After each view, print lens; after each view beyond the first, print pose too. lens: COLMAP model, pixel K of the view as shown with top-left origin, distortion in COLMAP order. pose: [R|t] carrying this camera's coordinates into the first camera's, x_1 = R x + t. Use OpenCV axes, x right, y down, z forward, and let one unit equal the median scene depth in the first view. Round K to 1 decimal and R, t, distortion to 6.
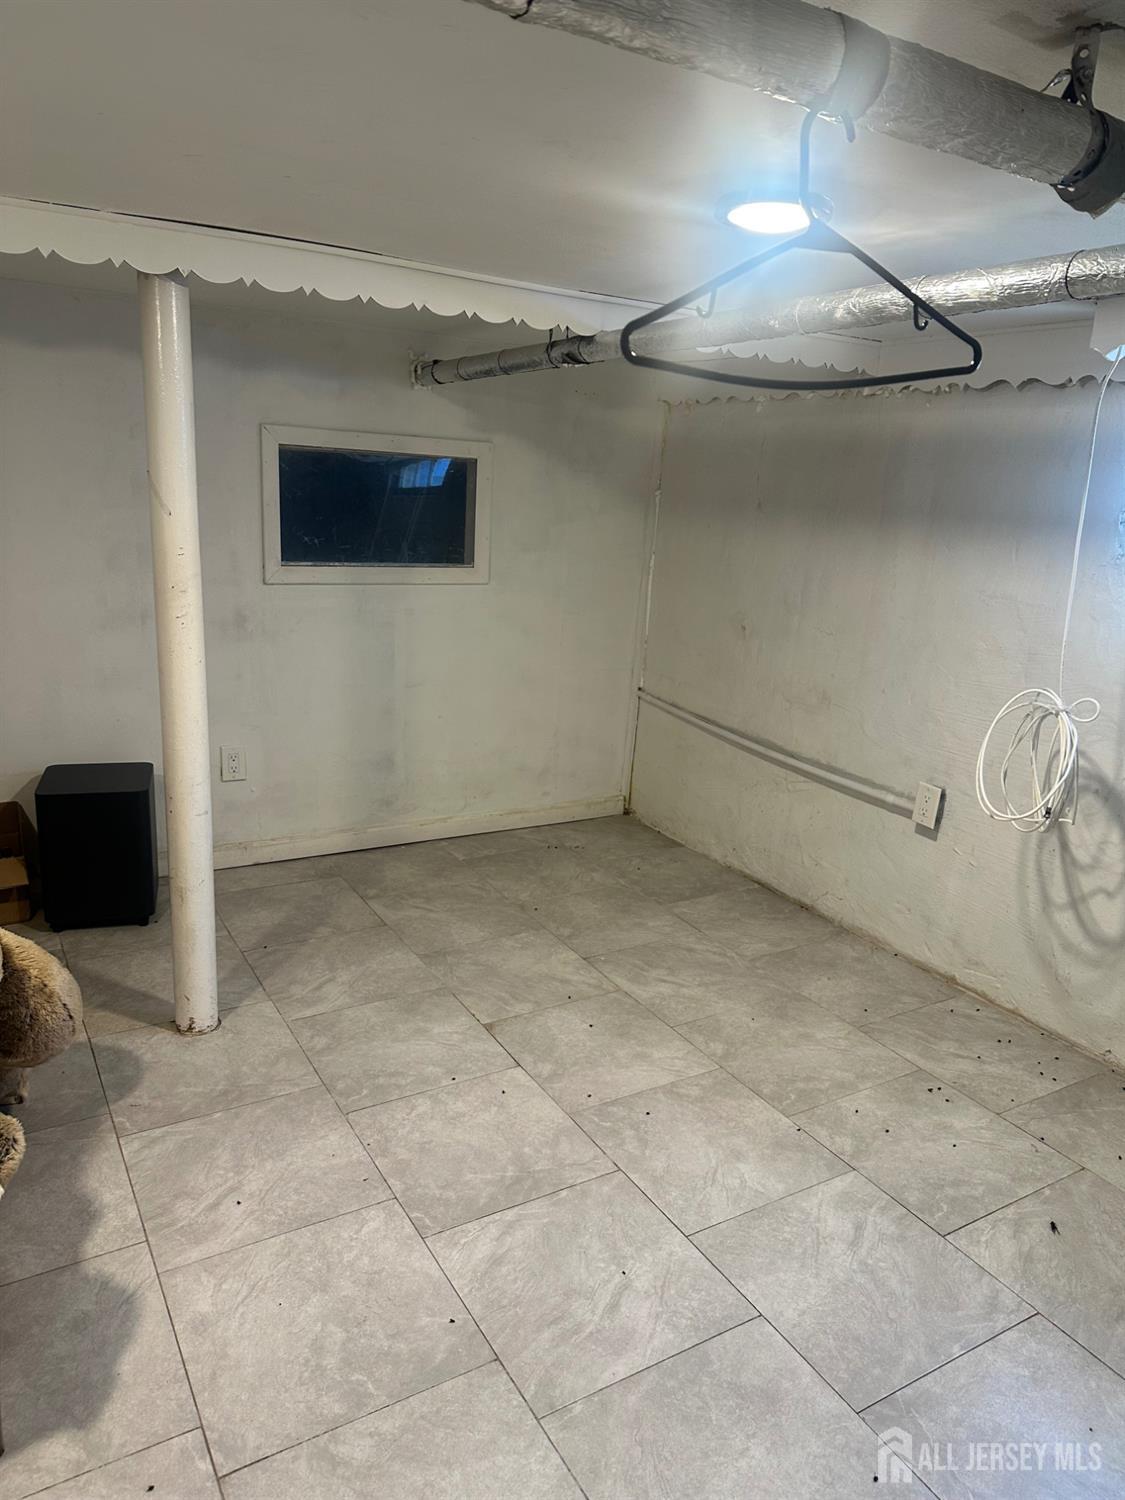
lens RADIAL K [[1049.0, 0, 546.8], [0, 1049.0, 759.4], [0, 0, 1]] dist [0.051388, -0.070545]
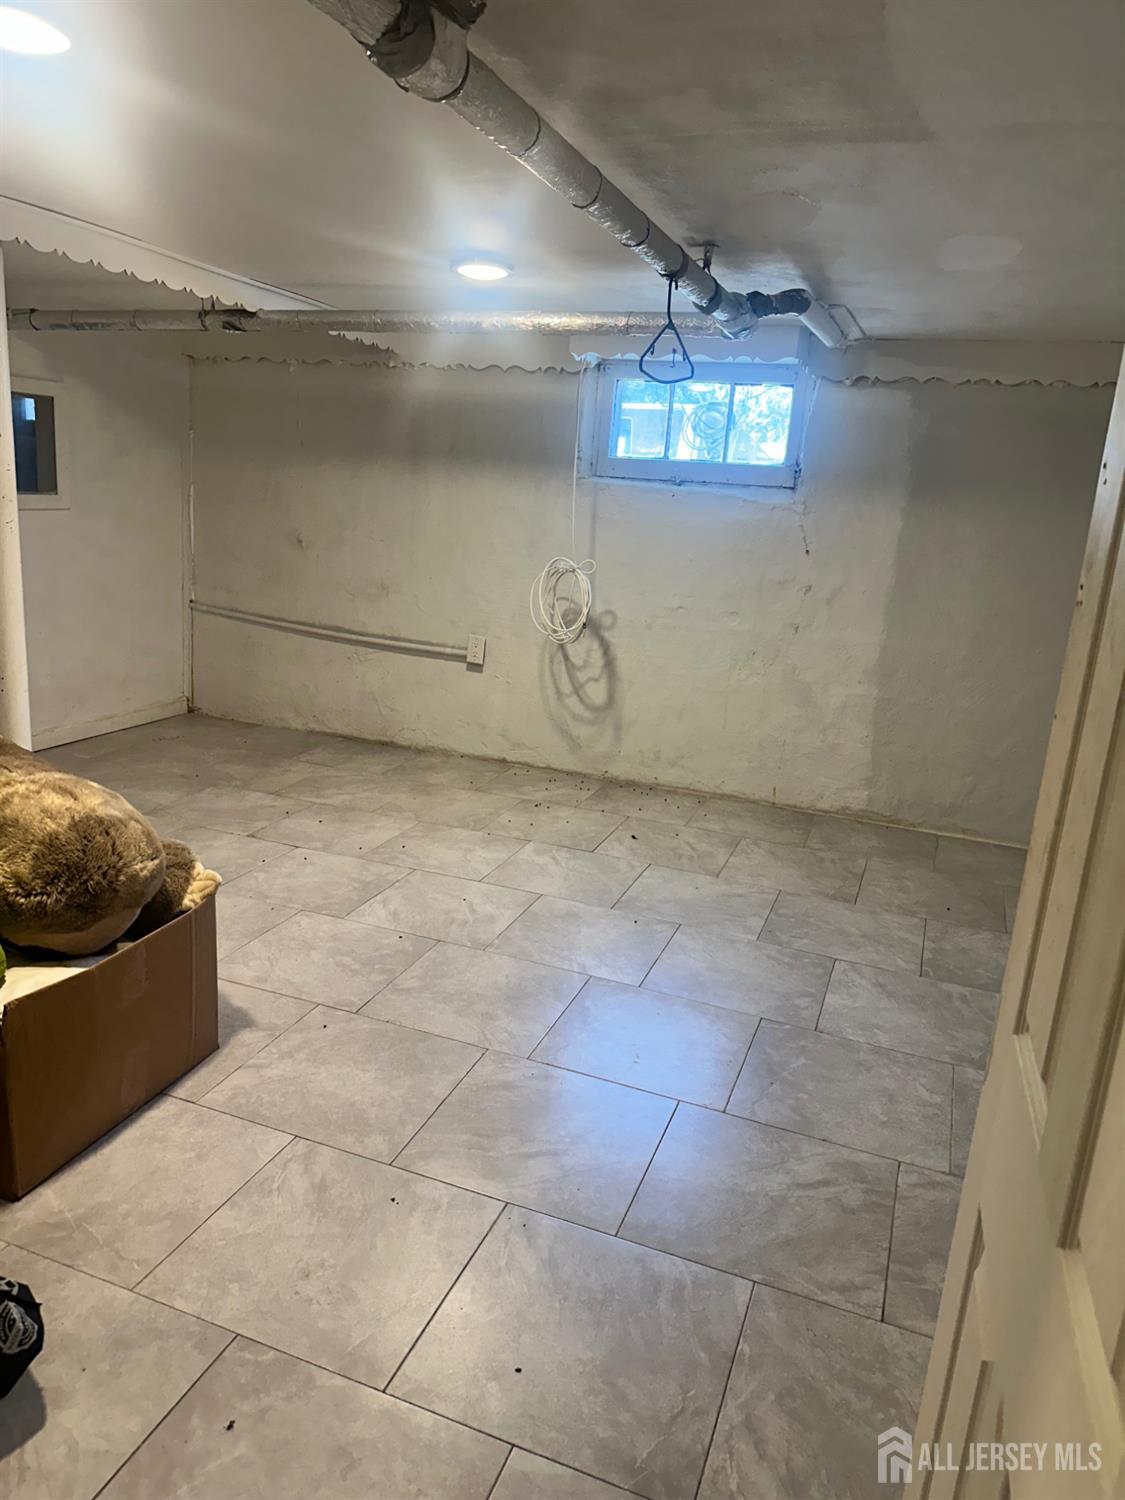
lens RADIAL K [[1049.0, 0, 568.0], [0, 1049.0, 757.5], [0, 0, 1]] dist [0.051388, -0.070545]
pose [[0.771525, -0.158002, 0.616267, -0.520639], [0.134282, 0.987290, 0.085015, 0.092036], [-0.621866, 0.017162, 0.782935, -0.274224]]
